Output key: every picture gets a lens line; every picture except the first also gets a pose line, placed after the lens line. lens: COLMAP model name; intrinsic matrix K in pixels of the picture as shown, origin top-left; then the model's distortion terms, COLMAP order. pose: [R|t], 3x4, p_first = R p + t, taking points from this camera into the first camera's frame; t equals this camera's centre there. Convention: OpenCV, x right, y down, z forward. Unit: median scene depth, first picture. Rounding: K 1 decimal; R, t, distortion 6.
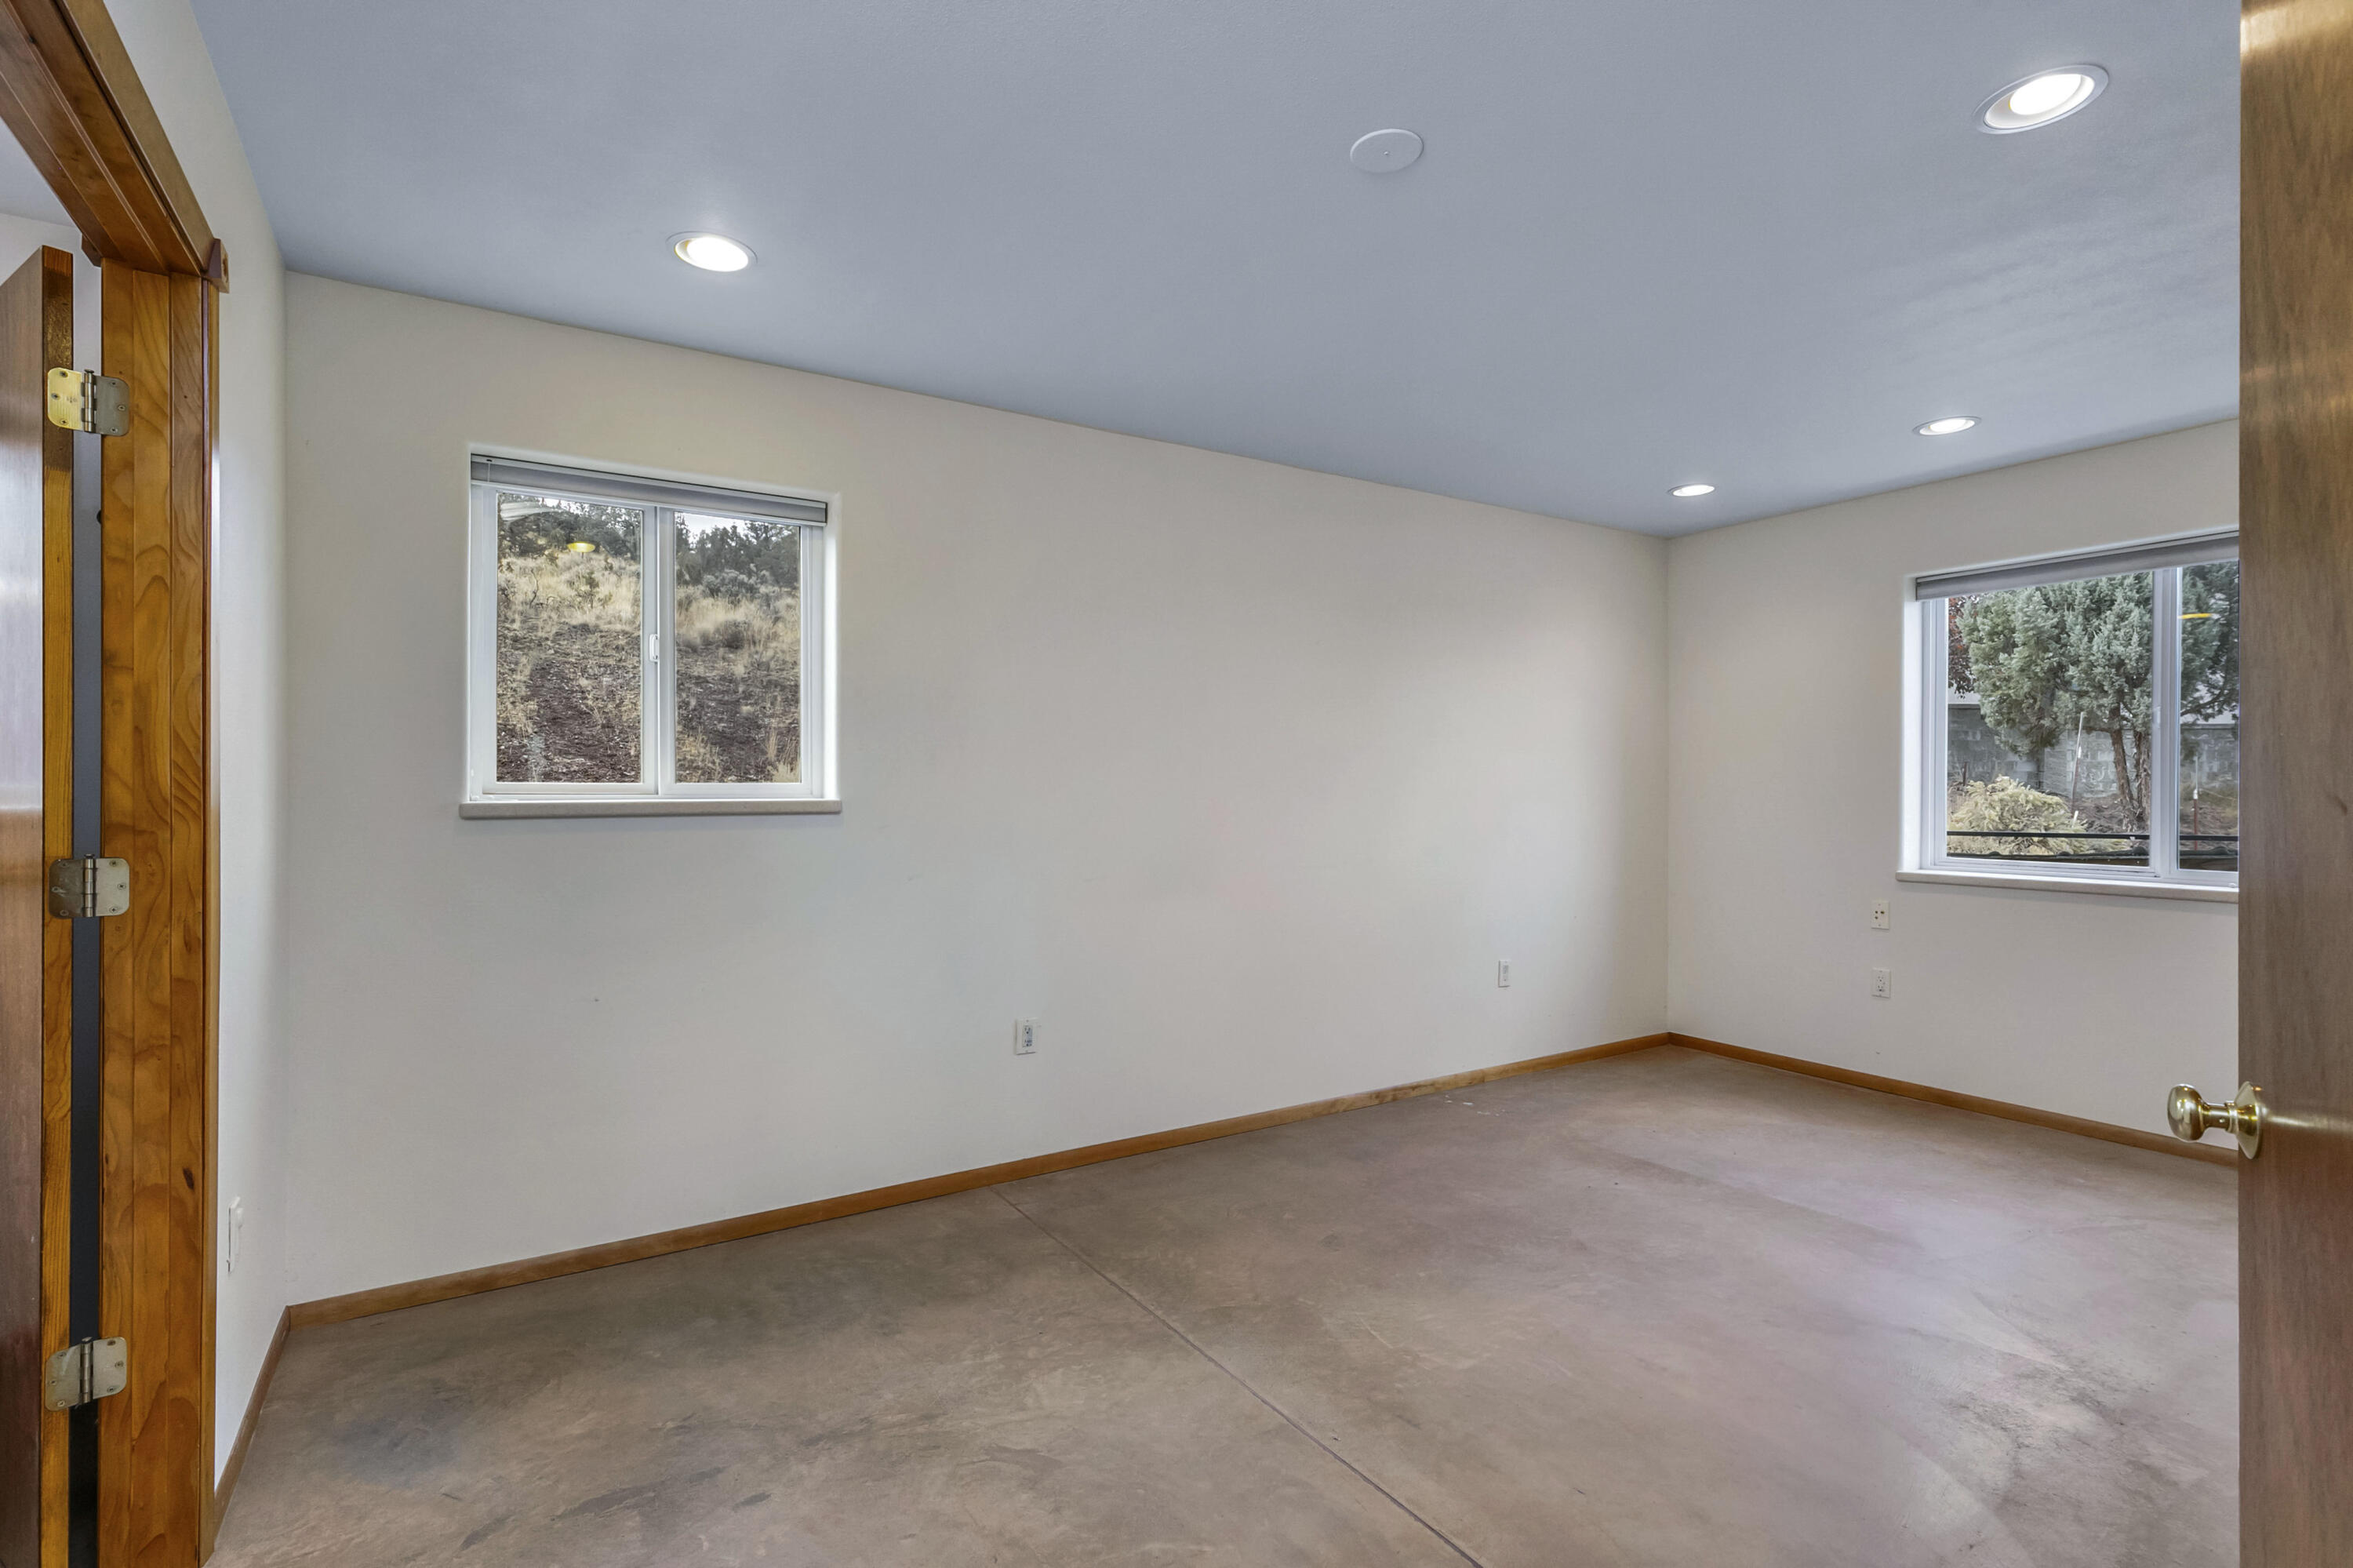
lens RADIAL K [[1086.4, 0, 1176.5], [0, 1086.4, 784.0], [0, 0, 1]] dist [0.000209, -0.000110]
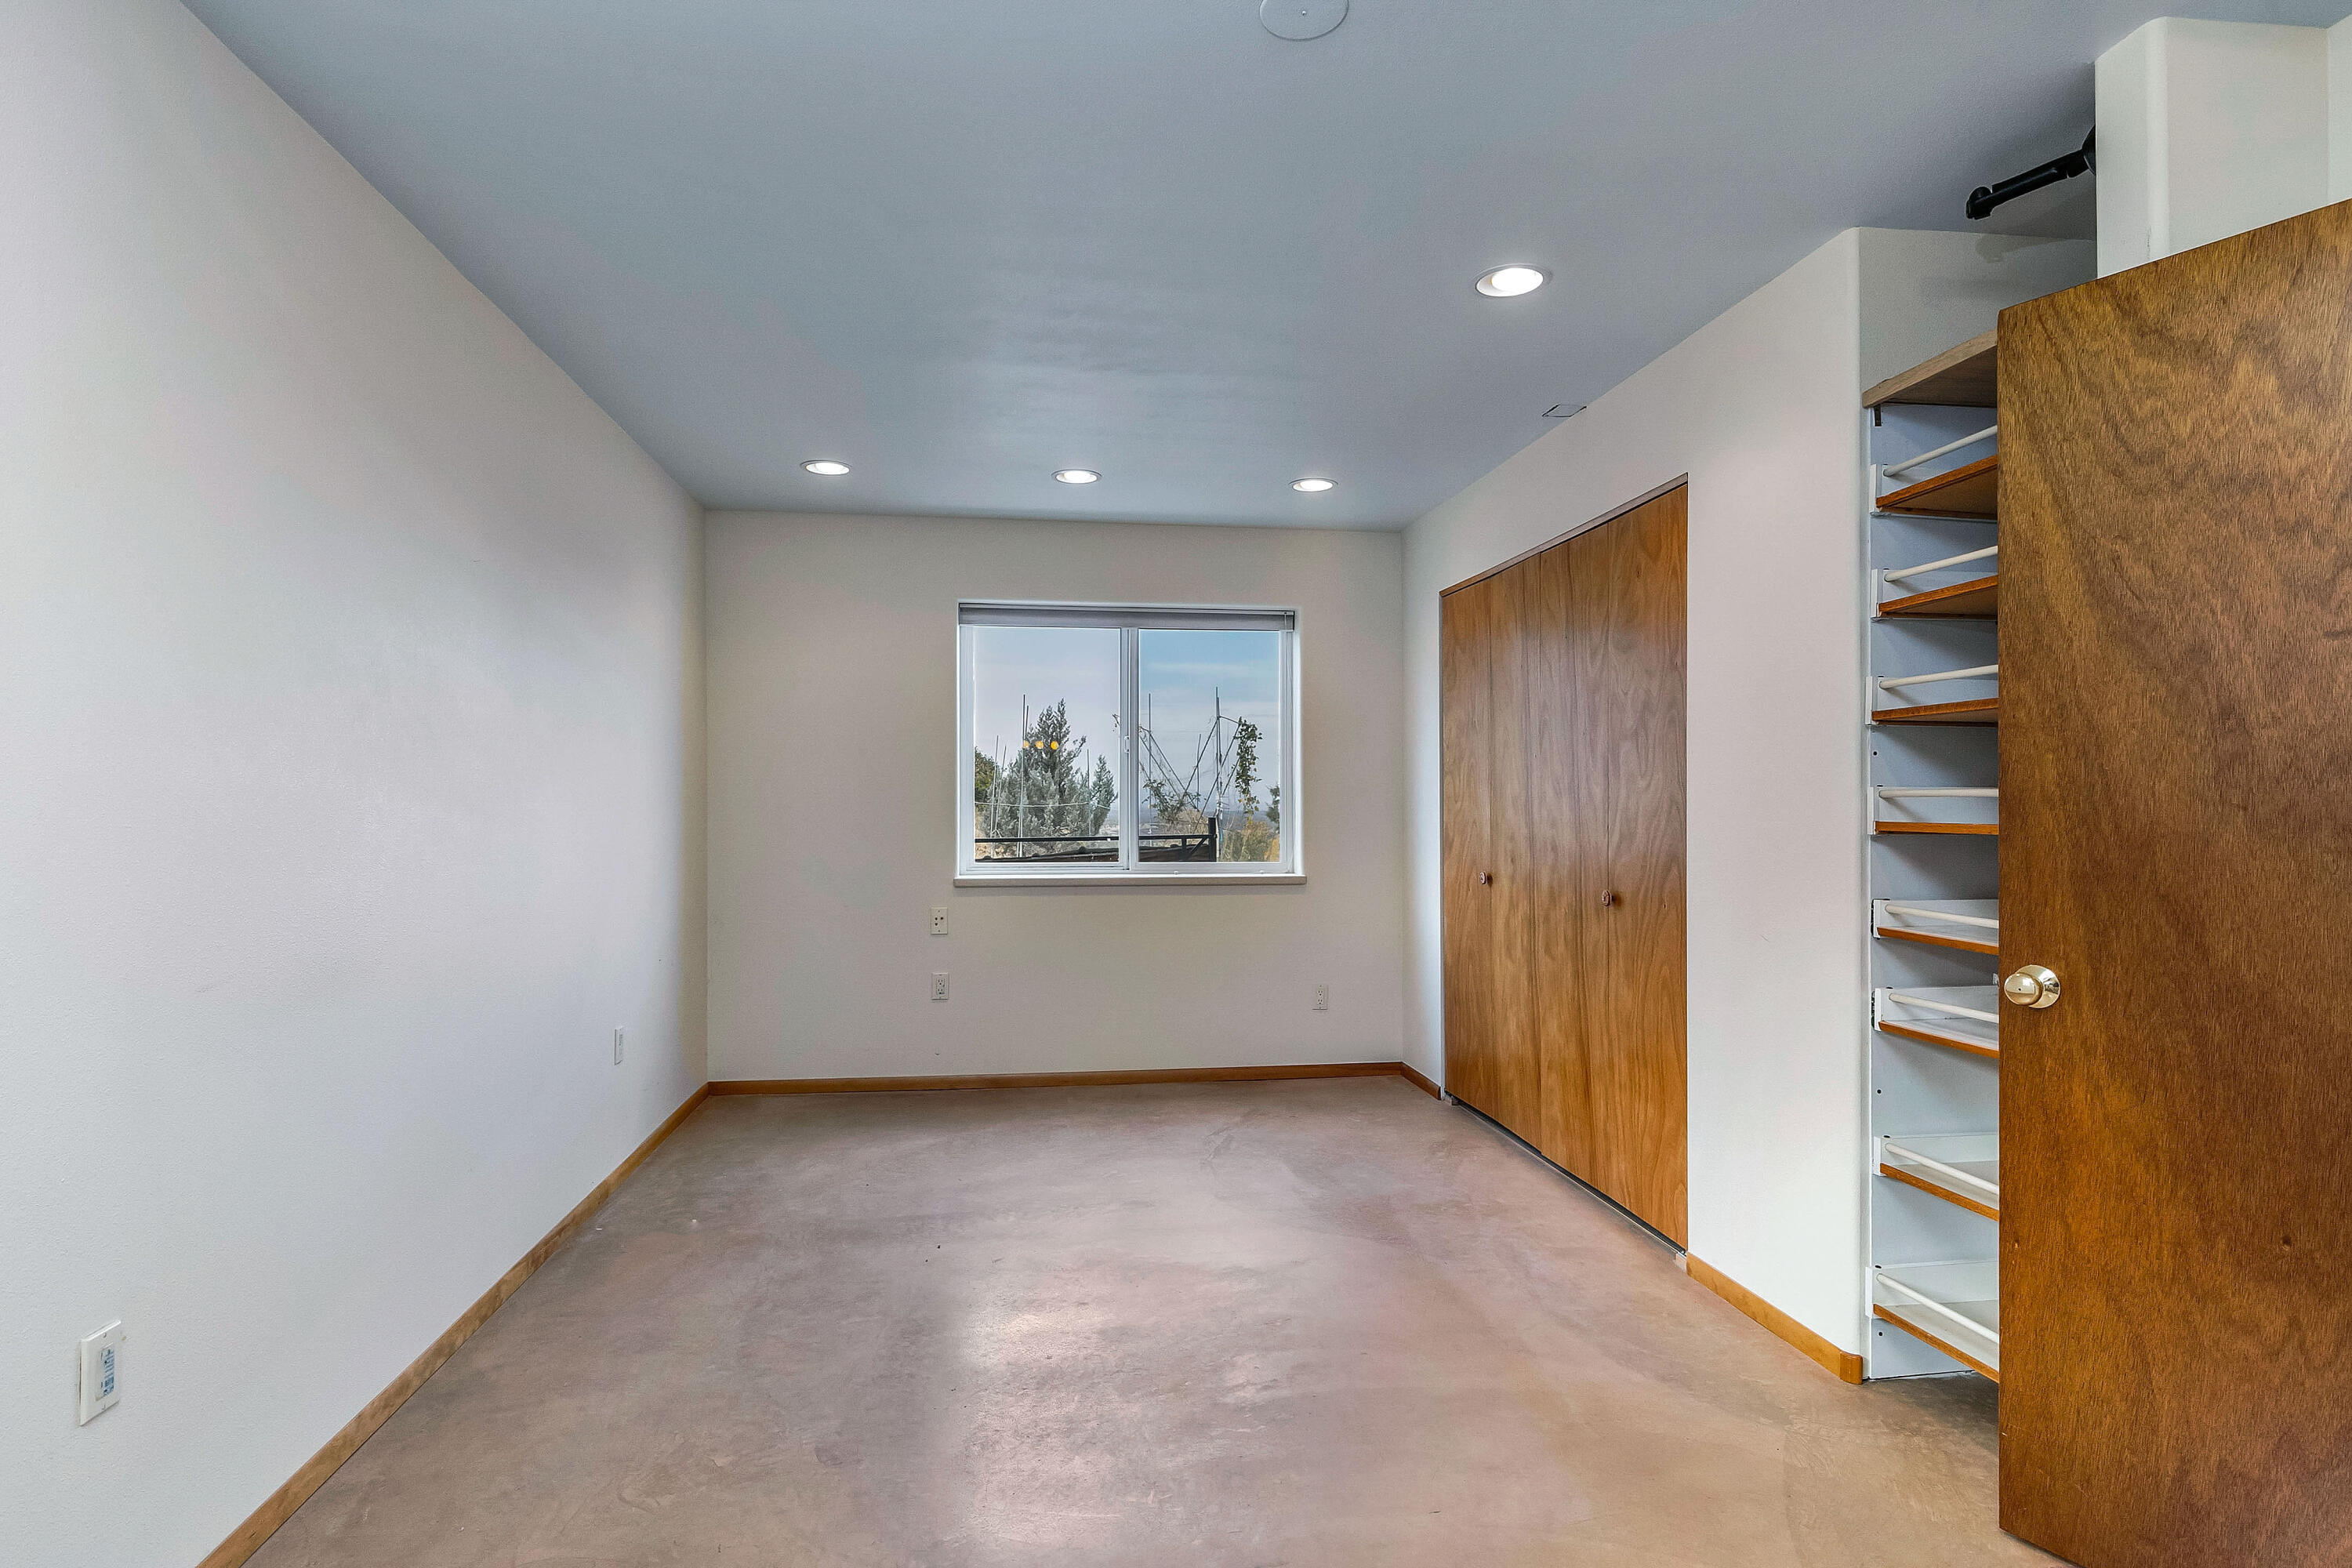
lens RADIAL K [[1187.1, 0, 1176.0], [0, 1187.1, 784.0], [0, 0, 1]] dist [0.003178, 0.000860]
pose [[0.416371, 0.014576, 0.909078, -0.339961], [-0.004168, 0.999892, -0.014123, 0.005040], [-0.909185, 0.002091, 0.416386, 0.365775]]
